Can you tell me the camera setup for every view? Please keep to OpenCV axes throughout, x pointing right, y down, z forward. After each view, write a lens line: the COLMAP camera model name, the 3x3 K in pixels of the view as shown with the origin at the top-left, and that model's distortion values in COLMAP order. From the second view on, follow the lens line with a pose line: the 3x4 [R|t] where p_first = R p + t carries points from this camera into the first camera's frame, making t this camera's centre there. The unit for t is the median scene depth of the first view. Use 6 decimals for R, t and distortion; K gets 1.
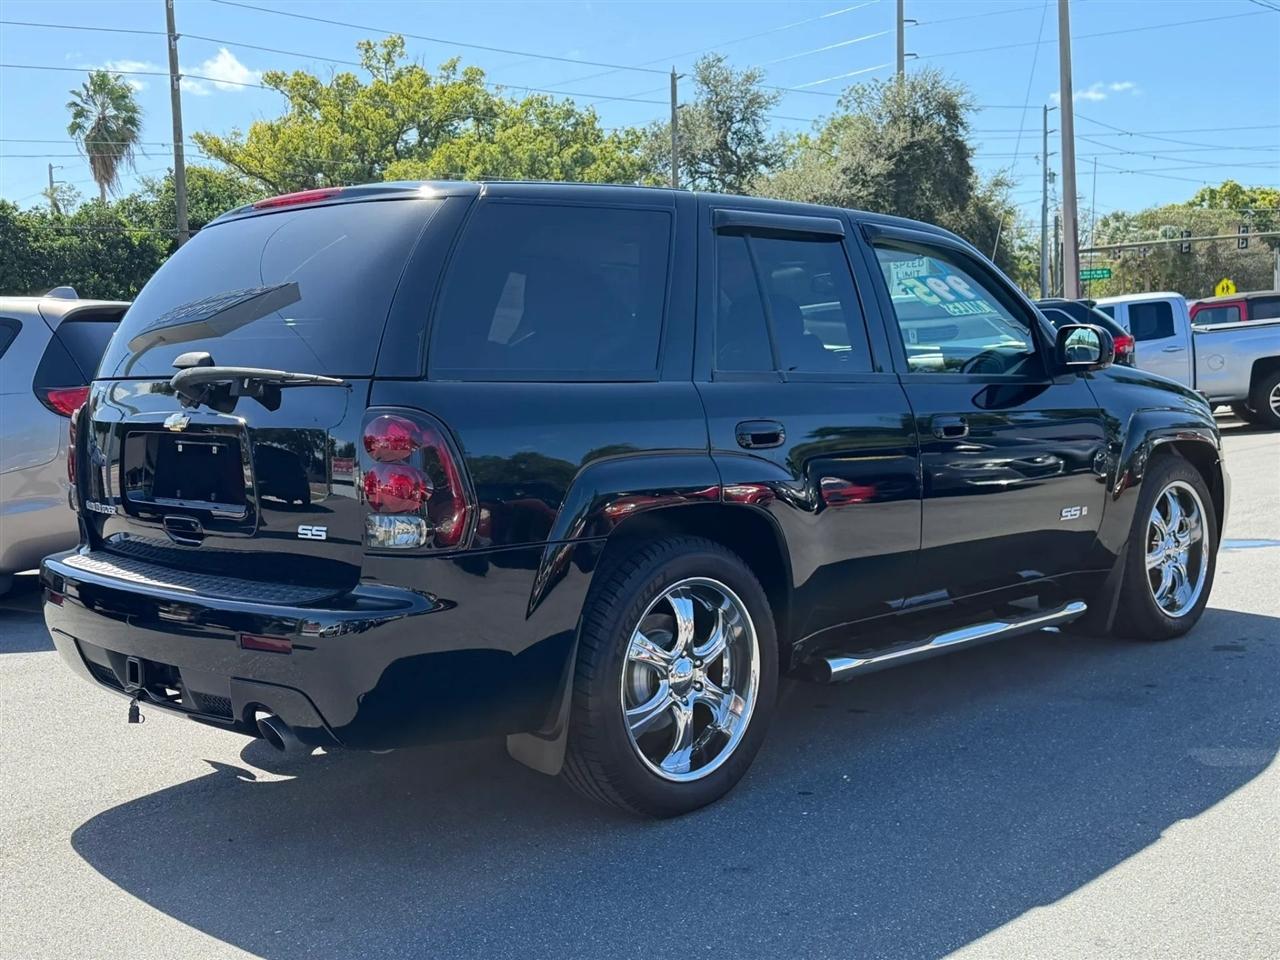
lens RADIAL K [[1624.9, 0, 640.0], [0, 1624.9, 480.0], [0, 0, 1]] dist [0.208338, -0.502908]
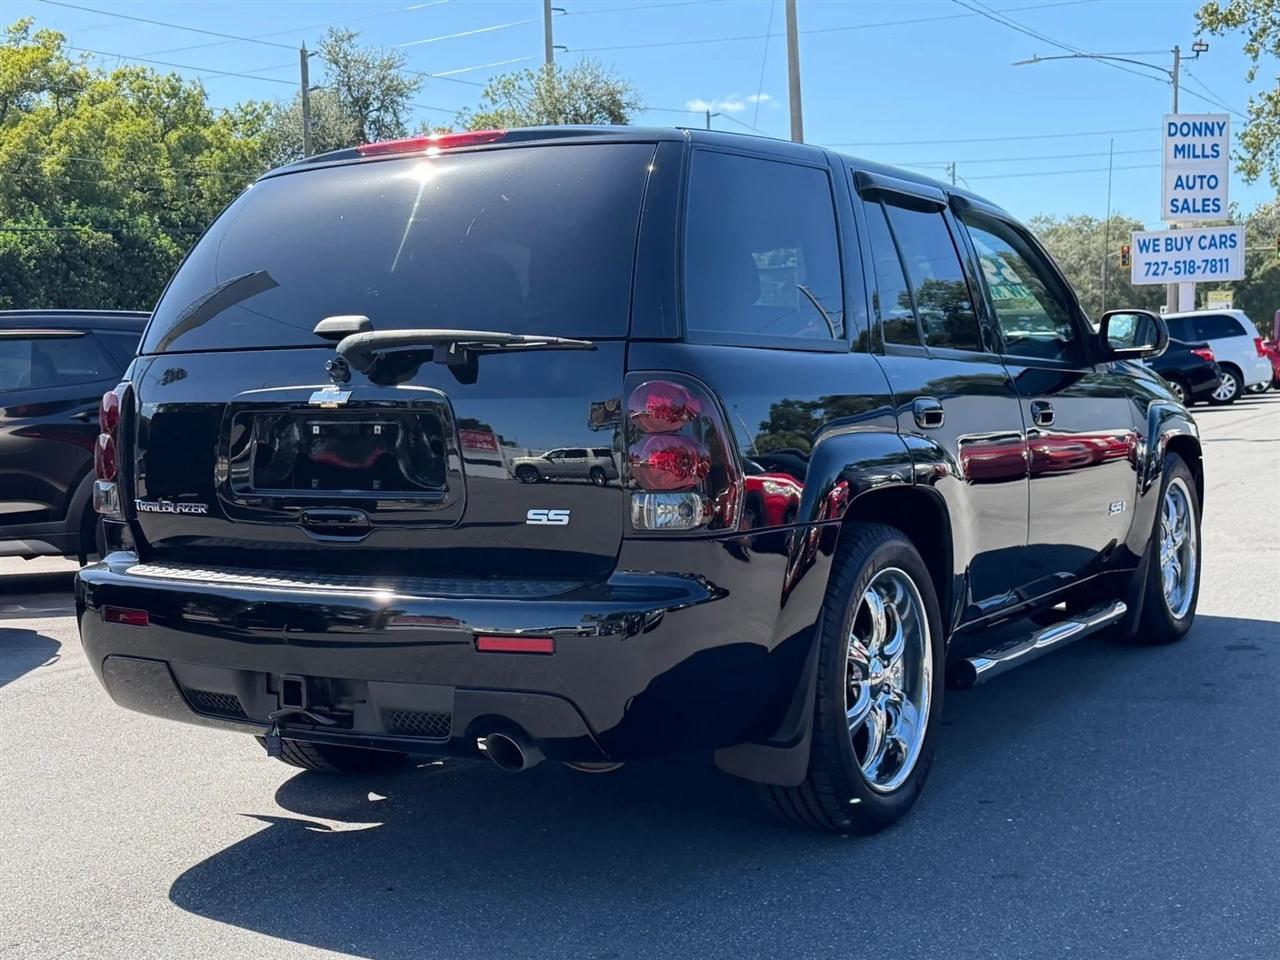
lens RADIAL K [[1869.4, 0, 640.0], [0, 1869.4, 480.0], [0, 0, 1]] dist [0.286265, -1.021936]
pose [[0.962929, -0.011479, 0.269510, -0.353105], [0.019605, 0.999430, -0.027477, 0.033894], [-0.269041, 0.031743, 0.962606, 0.019327]]
